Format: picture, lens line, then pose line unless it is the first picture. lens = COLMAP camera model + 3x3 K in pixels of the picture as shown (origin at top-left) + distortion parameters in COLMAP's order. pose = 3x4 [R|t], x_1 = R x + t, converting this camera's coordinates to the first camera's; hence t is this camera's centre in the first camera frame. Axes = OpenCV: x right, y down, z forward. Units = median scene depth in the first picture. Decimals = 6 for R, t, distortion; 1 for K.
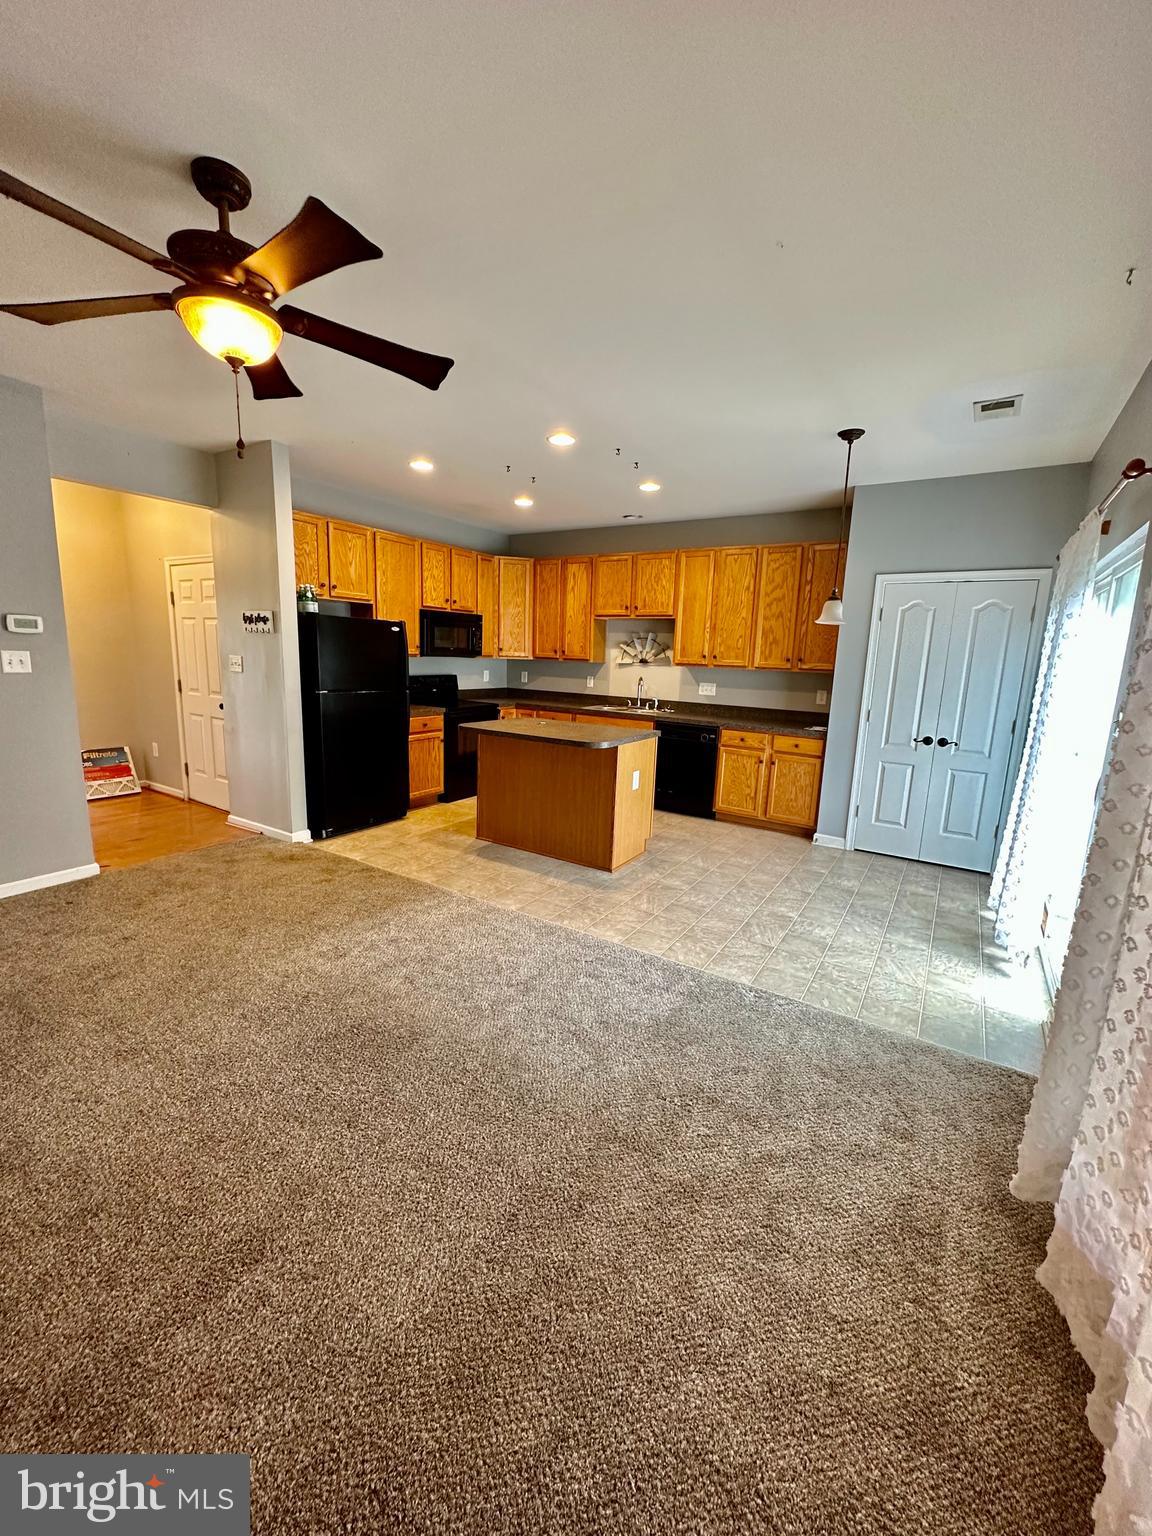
lens RADIAL K [[602.9, 0, 576.0], [0, 602.9, 768.0], [0, 0, 1]] dist [-0.004277, 0.000161]
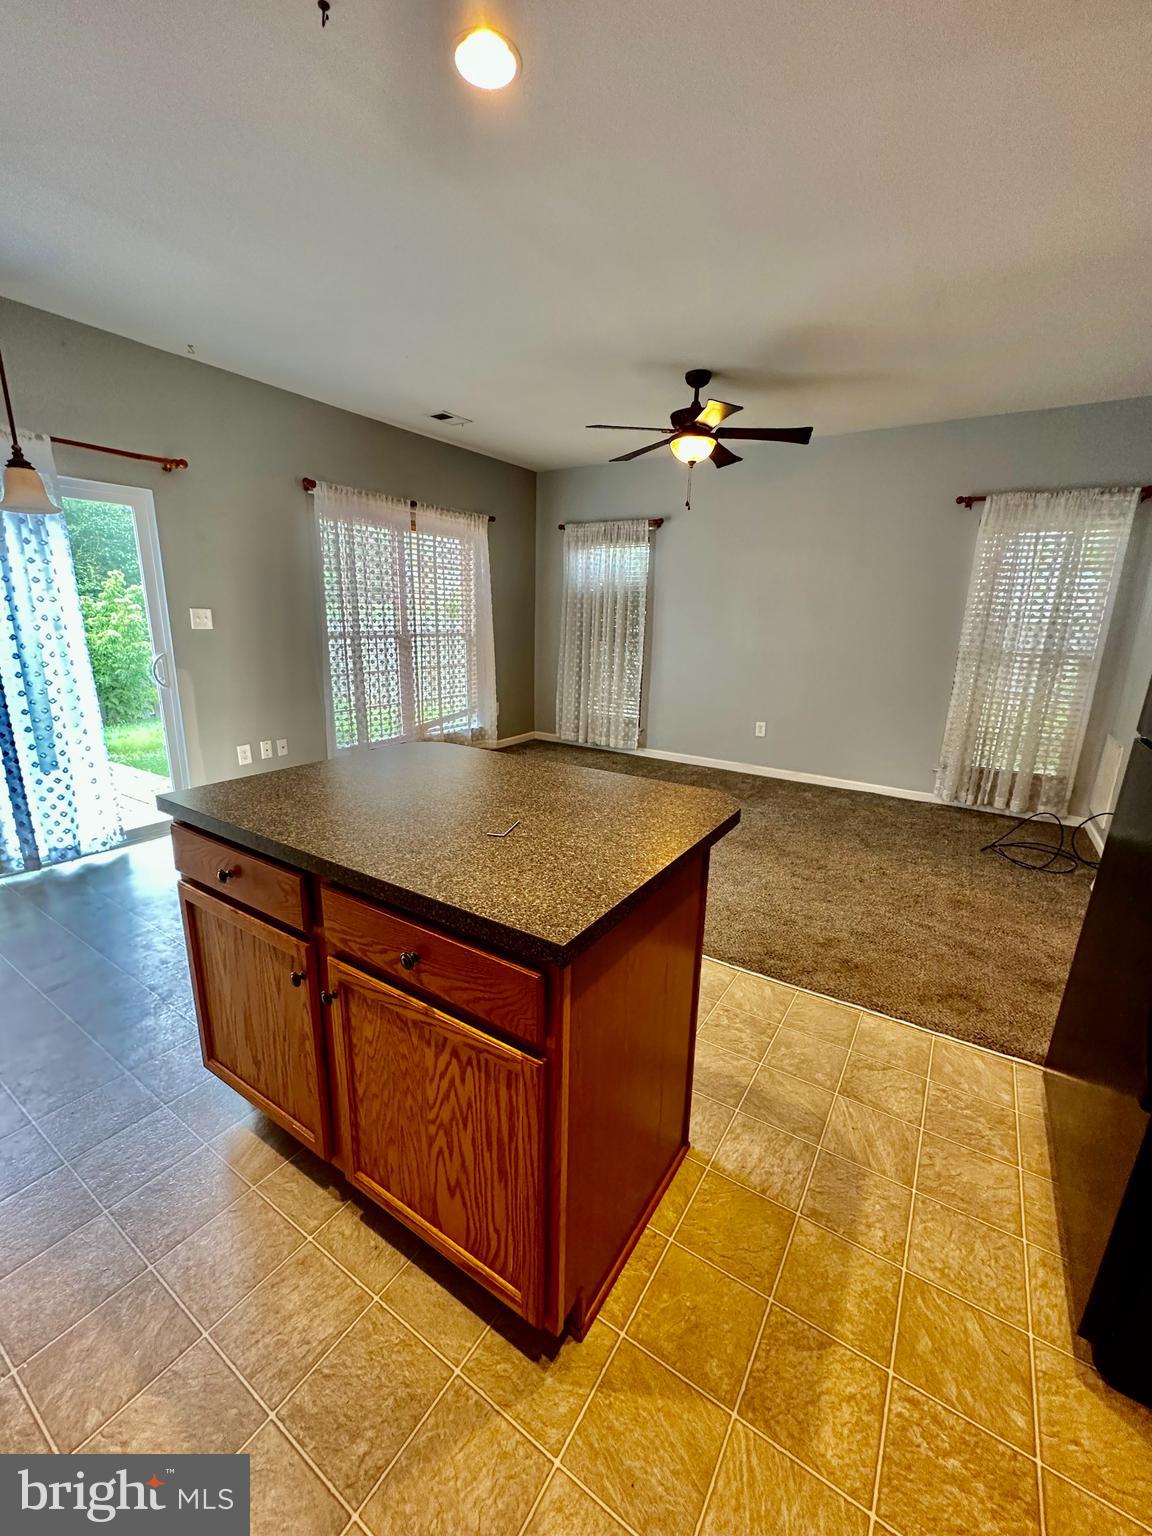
lens RADIAL K [[602.9, 0, 576.0], [0, 602.9, 768.0], [0, 0, 1]] dist [-0.004277, 0.000161]
pose [[-0.998139, -0.060846, -0.004161, -0.102614], [-0.056773, 0.902066, 0.427848, -0.260926], [-0.022279, 0.427288, -0.903841, 1.441395]]
